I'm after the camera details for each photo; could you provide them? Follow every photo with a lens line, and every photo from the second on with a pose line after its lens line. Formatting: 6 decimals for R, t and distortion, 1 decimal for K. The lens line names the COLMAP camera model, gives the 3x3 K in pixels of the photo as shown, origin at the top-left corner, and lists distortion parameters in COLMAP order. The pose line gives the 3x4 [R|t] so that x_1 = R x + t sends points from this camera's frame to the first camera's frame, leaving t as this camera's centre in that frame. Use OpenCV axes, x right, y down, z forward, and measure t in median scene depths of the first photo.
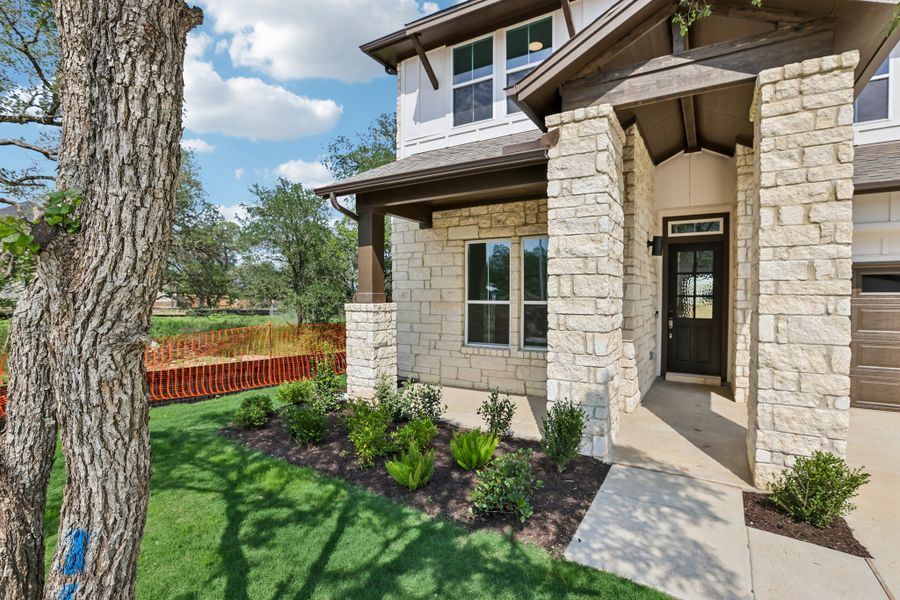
lens RADIAL K [[488.0, 0, 412.6], [0, 488.0, 303.2], [0, 0, 1]] dist [-0.083597, 0.047879]
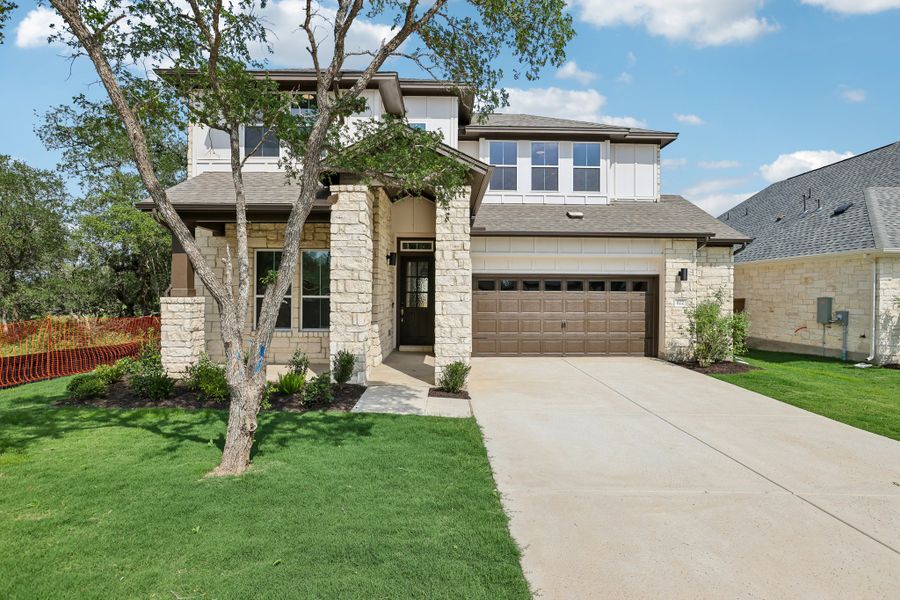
lens RADIAL K [[410.4, 0, 458.5], [0, 410.4, 294.0], [0, 0, 1]] dist [-0.045393, 0.025412]
pose [[0.809737, 0.001660, 0.586791, -0.163707], [0.003897, 0.999959, -0.008207, 0.004315], [-0.586780, 0.008933, 0.809697, -0.348173]]
